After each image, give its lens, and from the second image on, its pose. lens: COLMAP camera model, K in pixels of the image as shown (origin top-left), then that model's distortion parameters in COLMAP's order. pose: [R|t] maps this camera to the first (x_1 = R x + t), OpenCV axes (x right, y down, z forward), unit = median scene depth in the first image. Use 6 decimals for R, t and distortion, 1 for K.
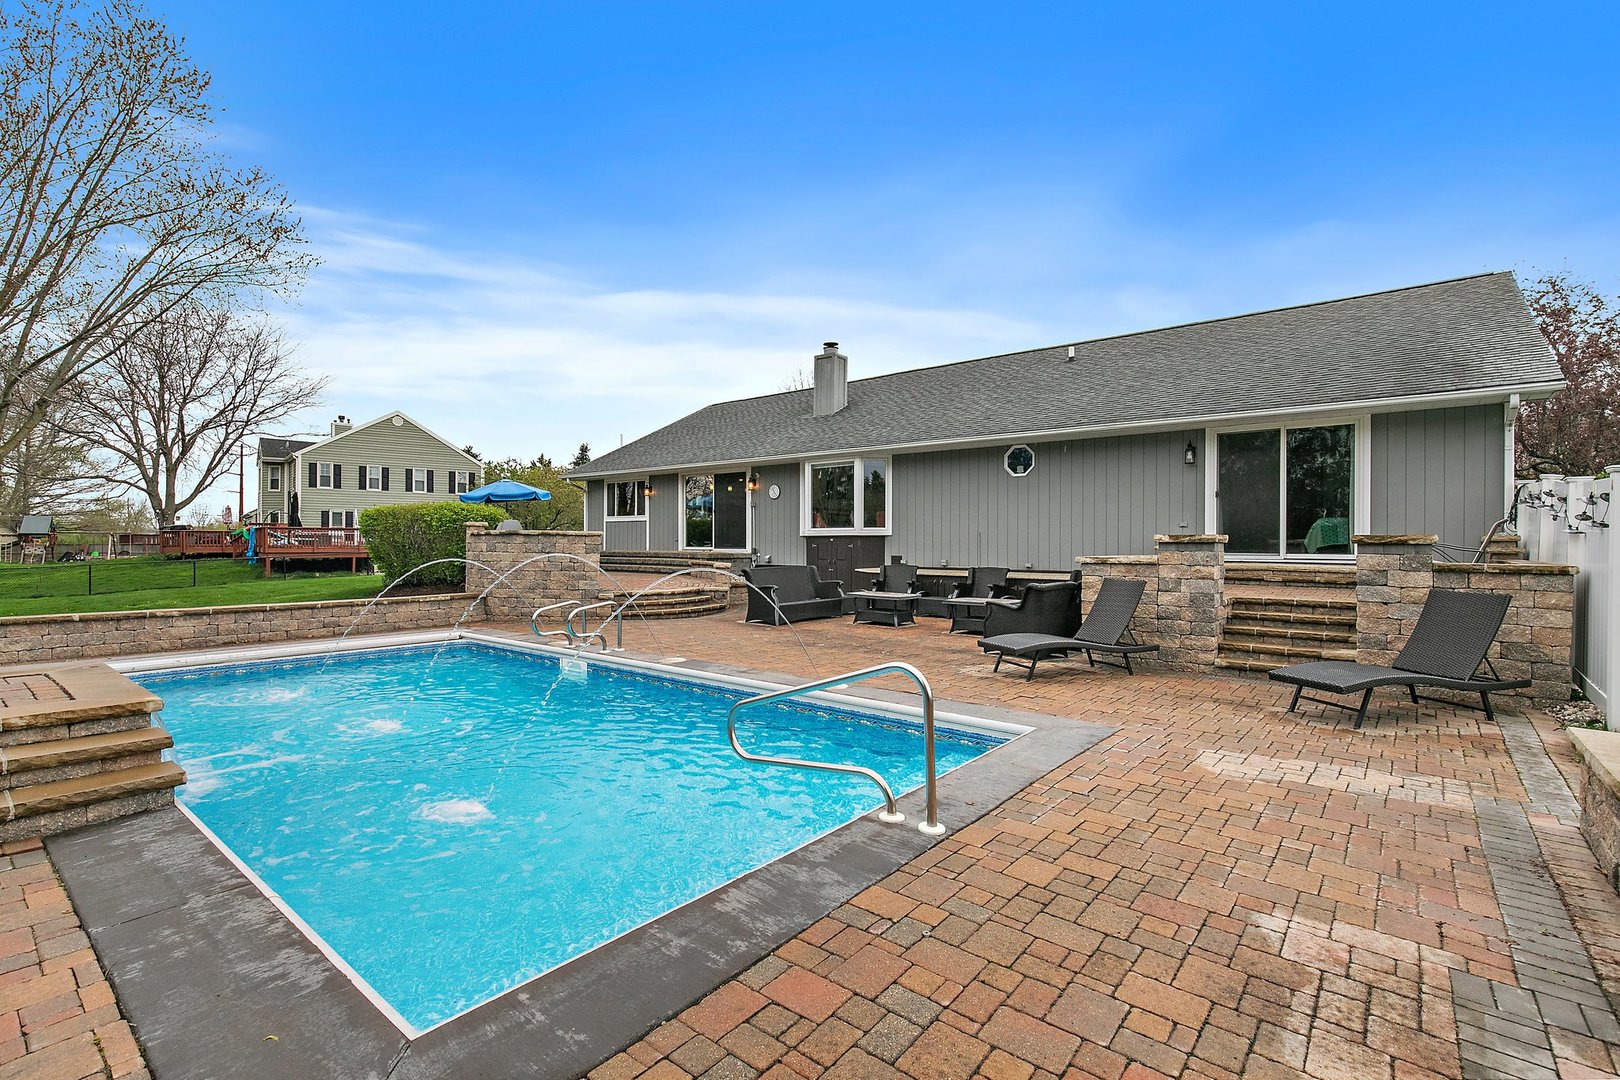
lens RADIAL K [[738.6, 0, 810.0], [0, 738.6, 540.0], [0, 0, 1]] dist [0.005407, -0.000838]
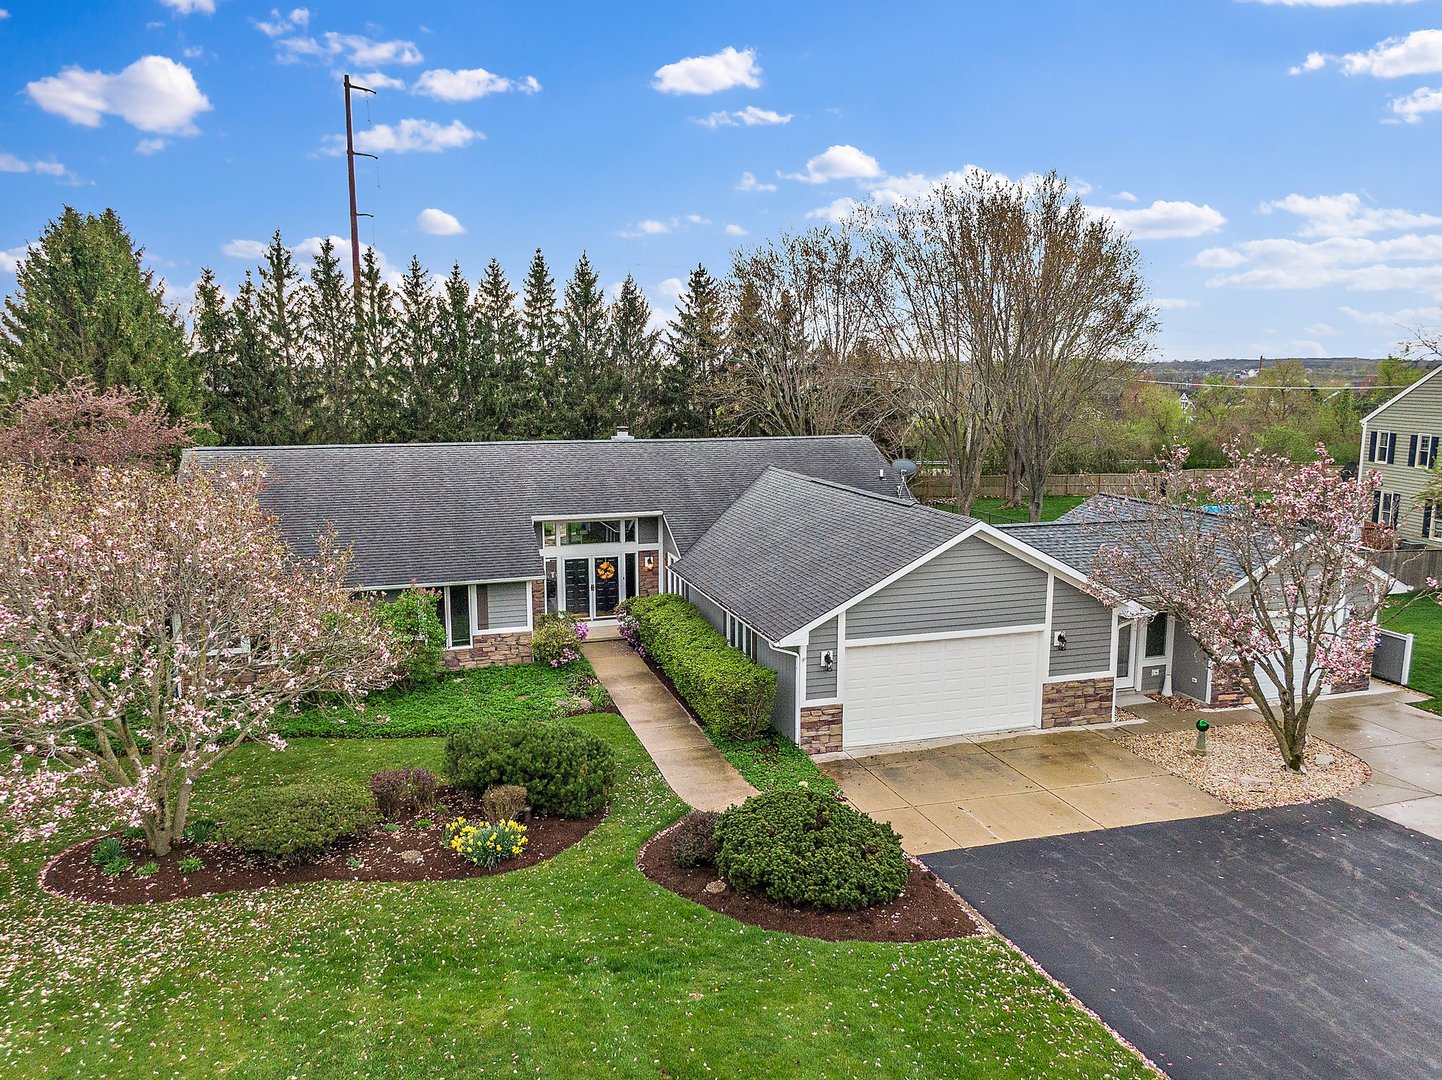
lens RADIAL K [[1043.9, 0, 721.0], [0, 1043.9, 540.0], [0, 0, 1]] dist [0.039798, -0.056106]
pose [[-0.550717, 0.132882, -0.824047, 3.007030], [0.002003, 0.987454, 0.157894, -0.726774], [0.834690, 0.085304, -0.544073, 4.390653]]
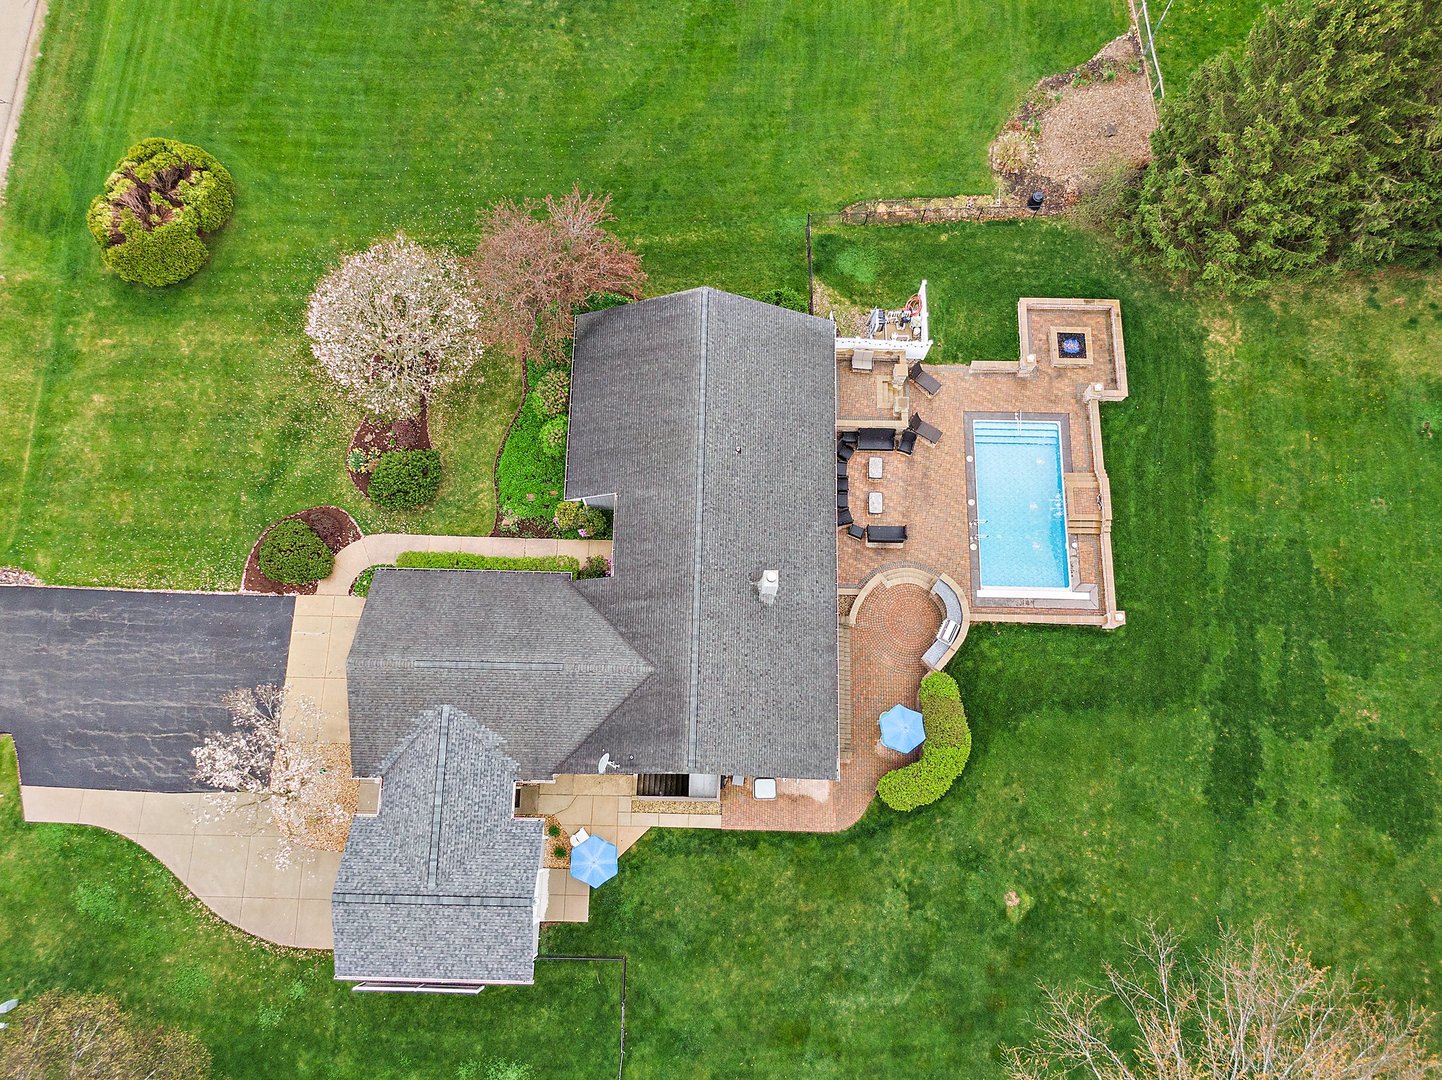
lens RADIAL K [[1043.9, 0, 721.0], [0, 1043.9, 540.0], [0, 0, 1]] dist [0.039798, -0.056106]
pose [[-0.612129, -0.766541, 0.194196, -0.547885], [-0.022268, 0.262195, 0.964758, -4.831939], [-0.790444, 0.586232, -0.177567, 2.883859]]
